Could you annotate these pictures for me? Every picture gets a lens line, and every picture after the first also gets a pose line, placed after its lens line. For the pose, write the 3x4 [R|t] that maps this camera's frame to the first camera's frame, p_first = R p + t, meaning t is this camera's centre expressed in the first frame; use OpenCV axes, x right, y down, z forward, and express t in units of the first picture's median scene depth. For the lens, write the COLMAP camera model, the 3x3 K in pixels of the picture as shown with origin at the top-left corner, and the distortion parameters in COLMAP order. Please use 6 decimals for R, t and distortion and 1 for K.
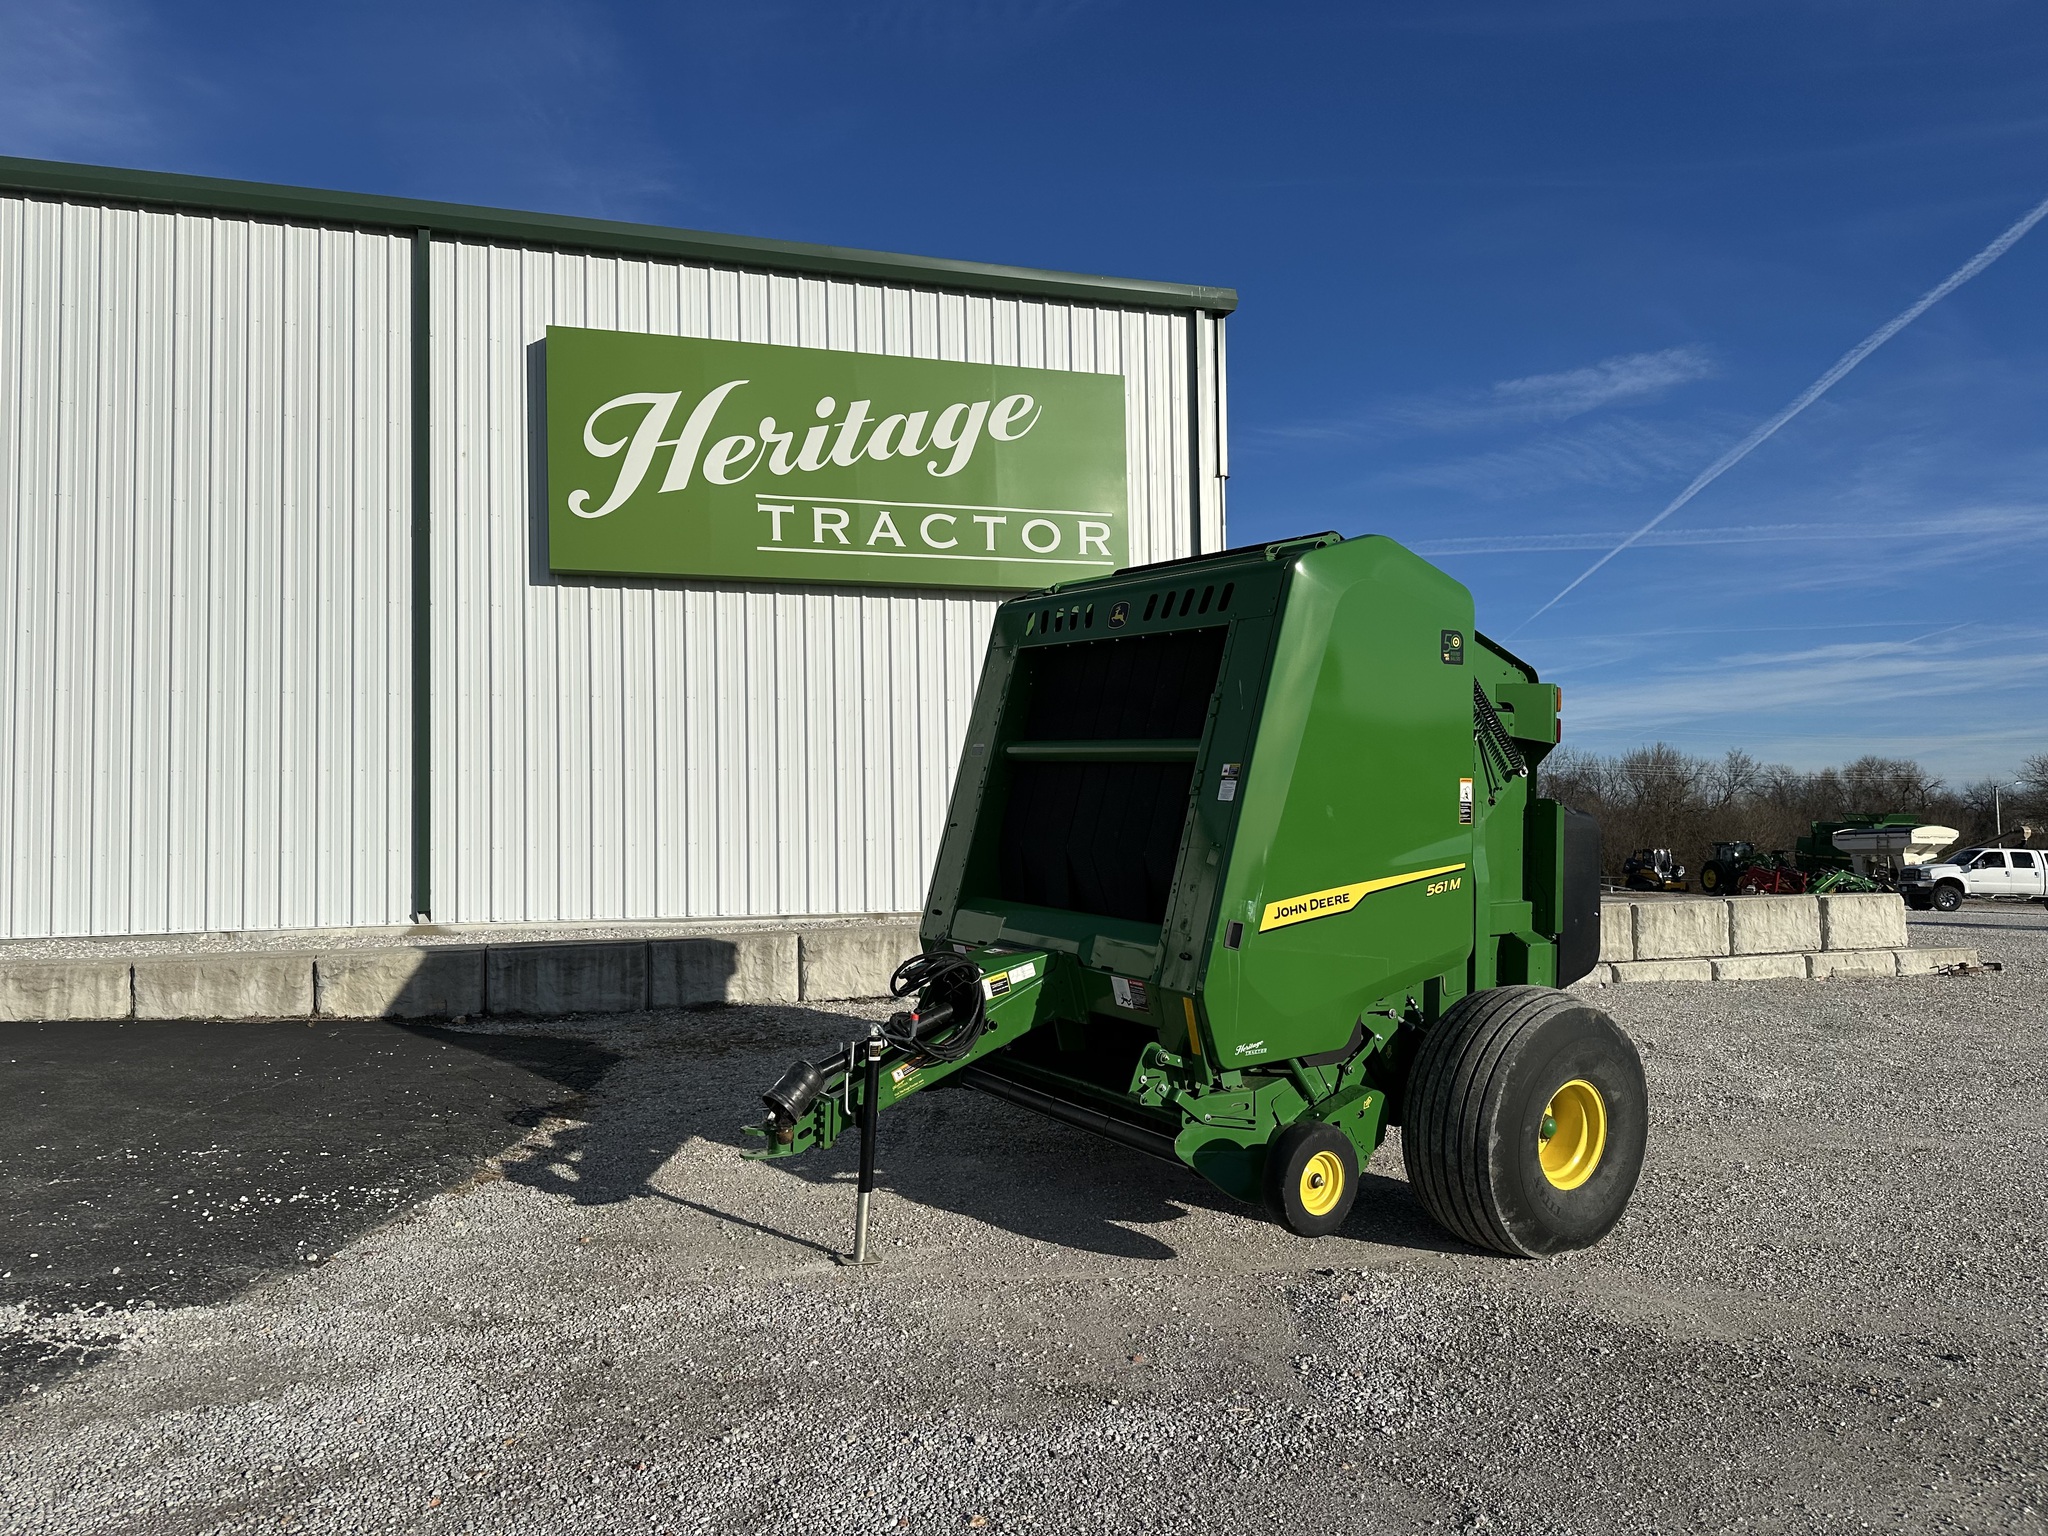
lens RADIAL K [[1436.0, 0, 1042.0], [0, 1436.0, 757.8], [0, 0, 1]] dist [0.042774, -0.052401]
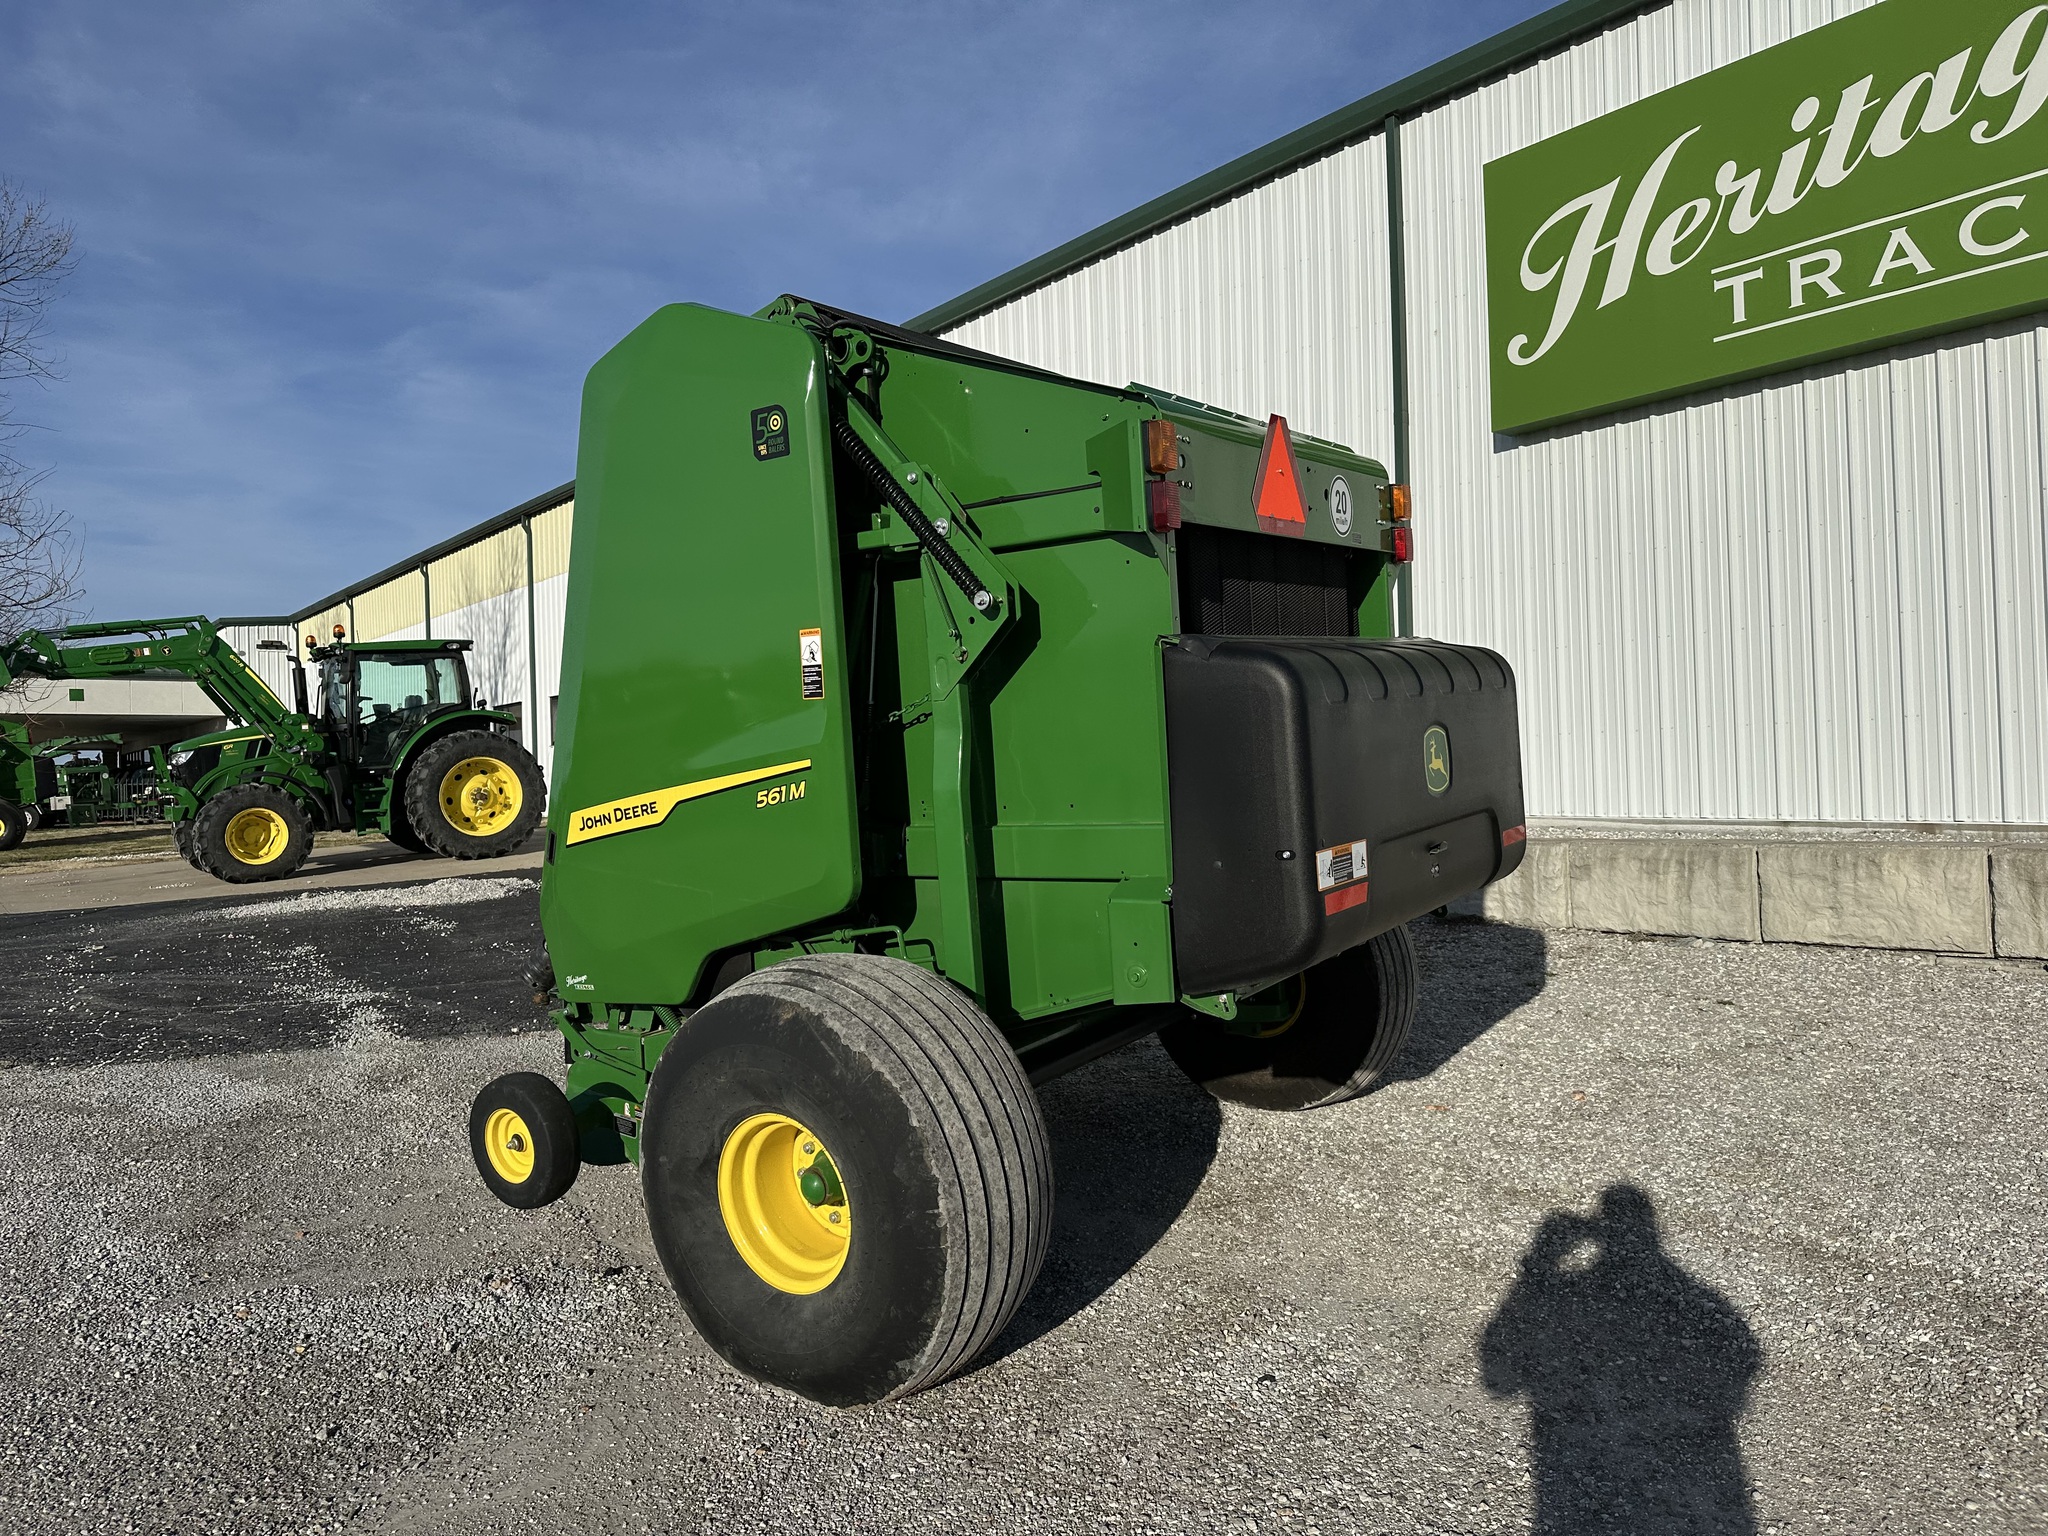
lens RADIAL K [[1436.0, 0, 1006.8], [0, 1436.0, 752.0], [0, 0, 1]] dist [0.042774, -0.052401]
pose [[0.332647, -0.008743, -0.943011, 0.459073], [0.079515, 0.996656, 0.018808, 0.031620], [0.939693, -0.081240, 0.332230, 0.427502]]
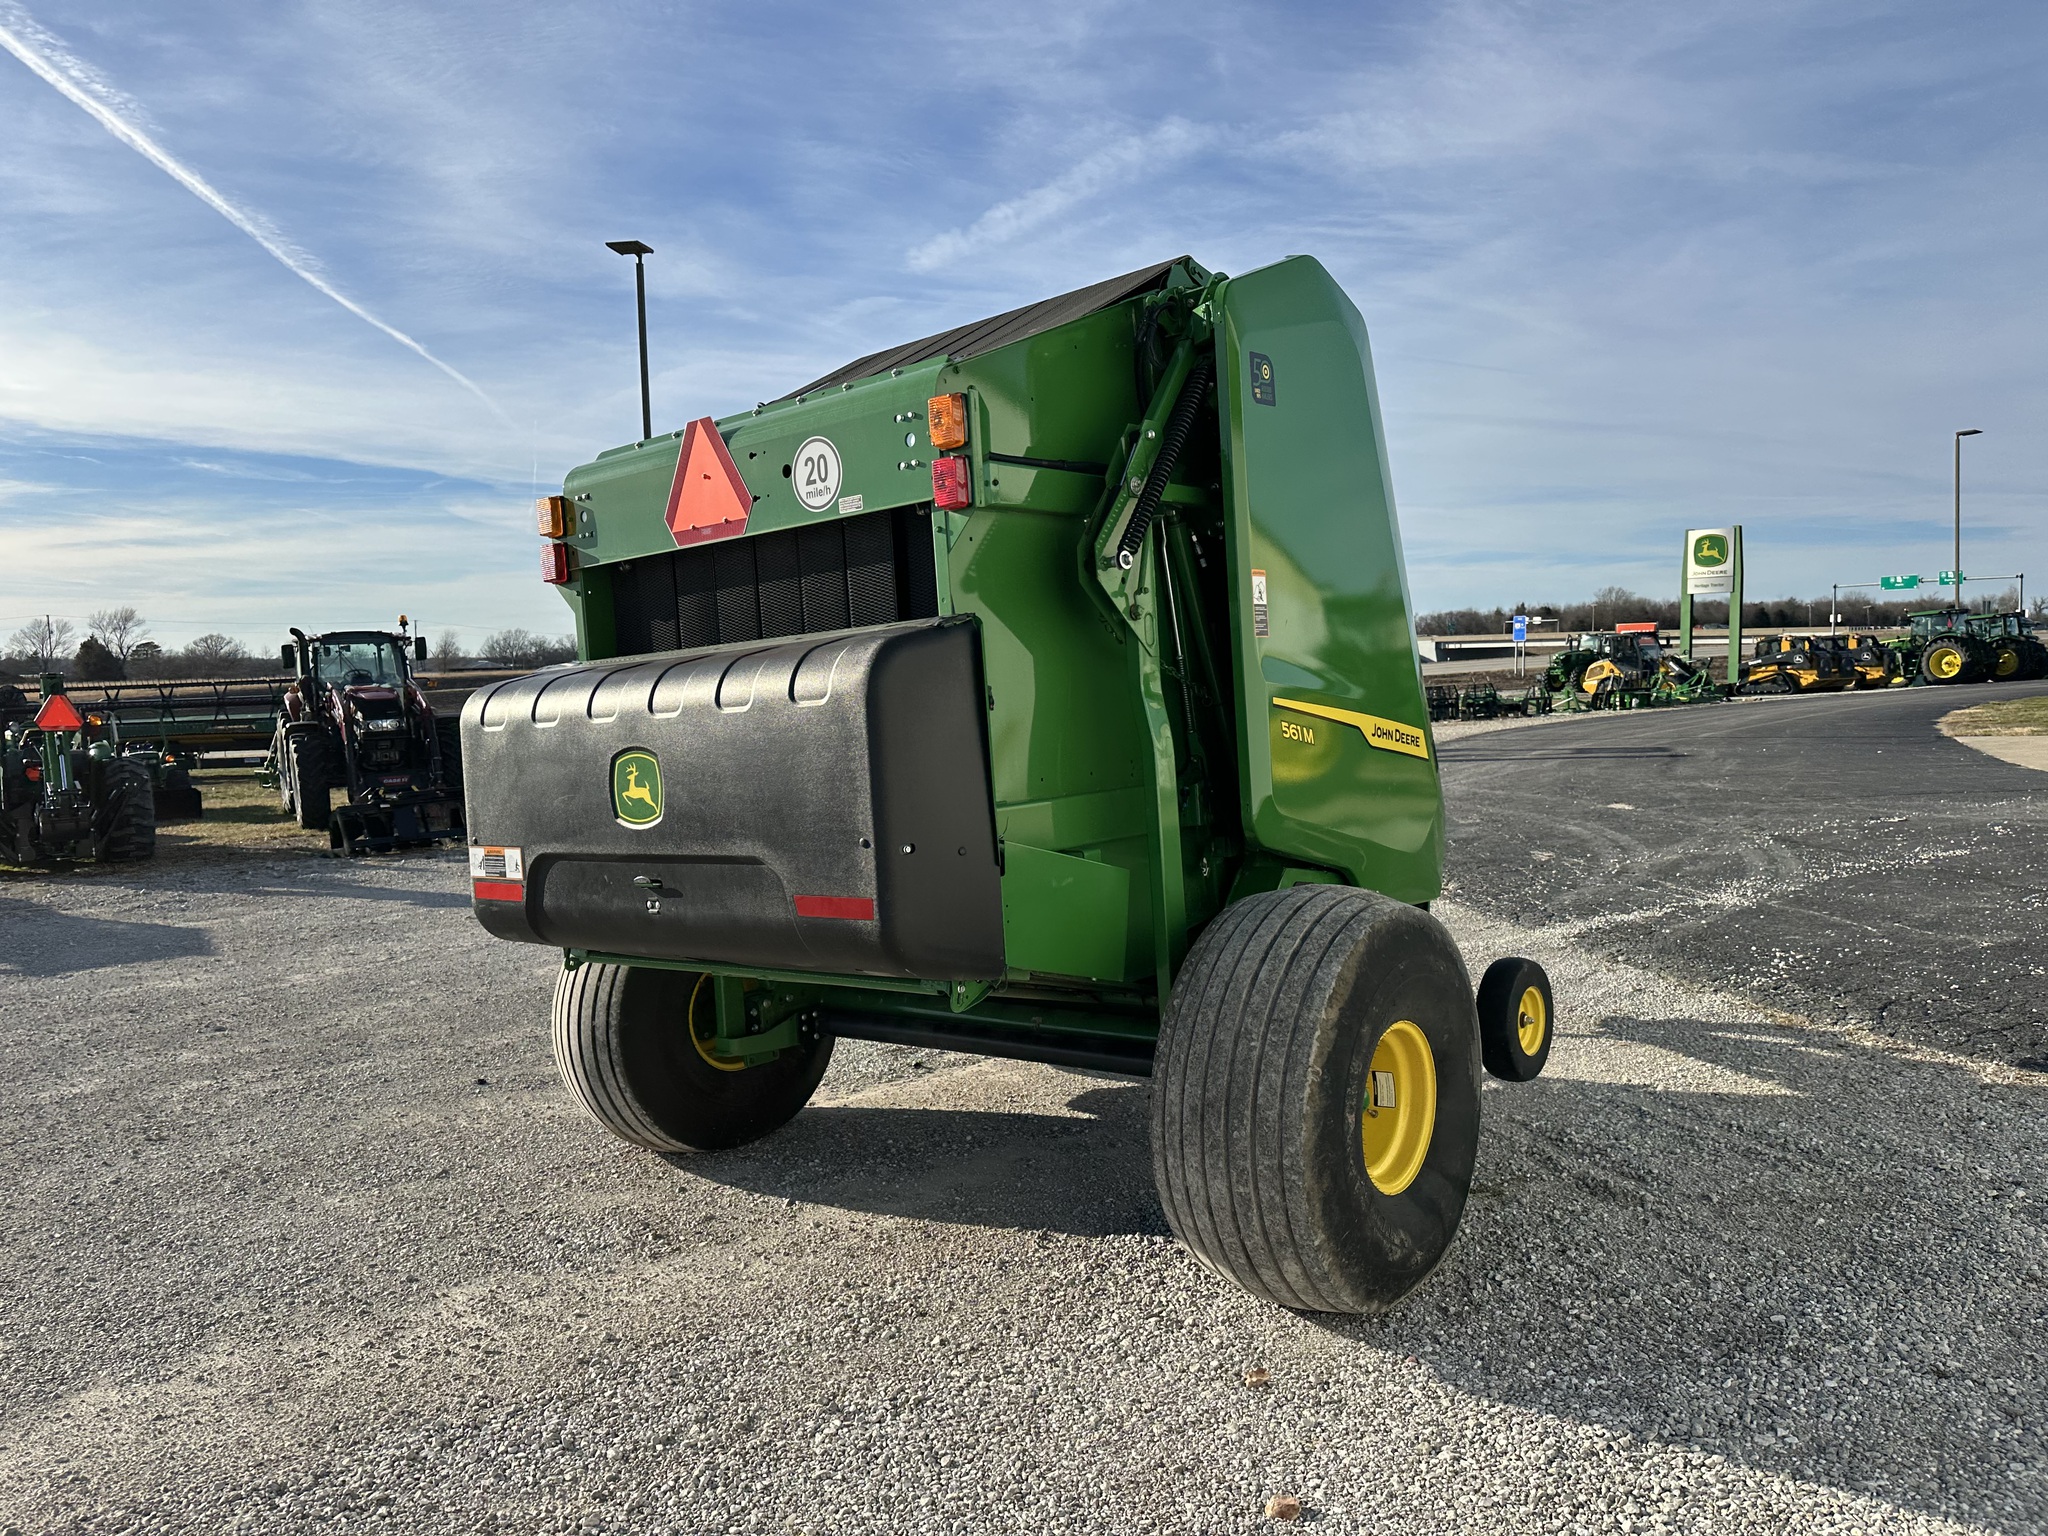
lens RADIAL K [[1436.0, 0, 1011.6], [0, 1436.0, 768.6], [0, 0, 1]] dist [0.042774, -0.052401]
pose [[-0.966777, 0.058204, -0.248908, 0.176111], [0.054096, 0.998263, 0.023316, 0.040536], [0.249833, 0.009077, -0.968246, 0.951754]]
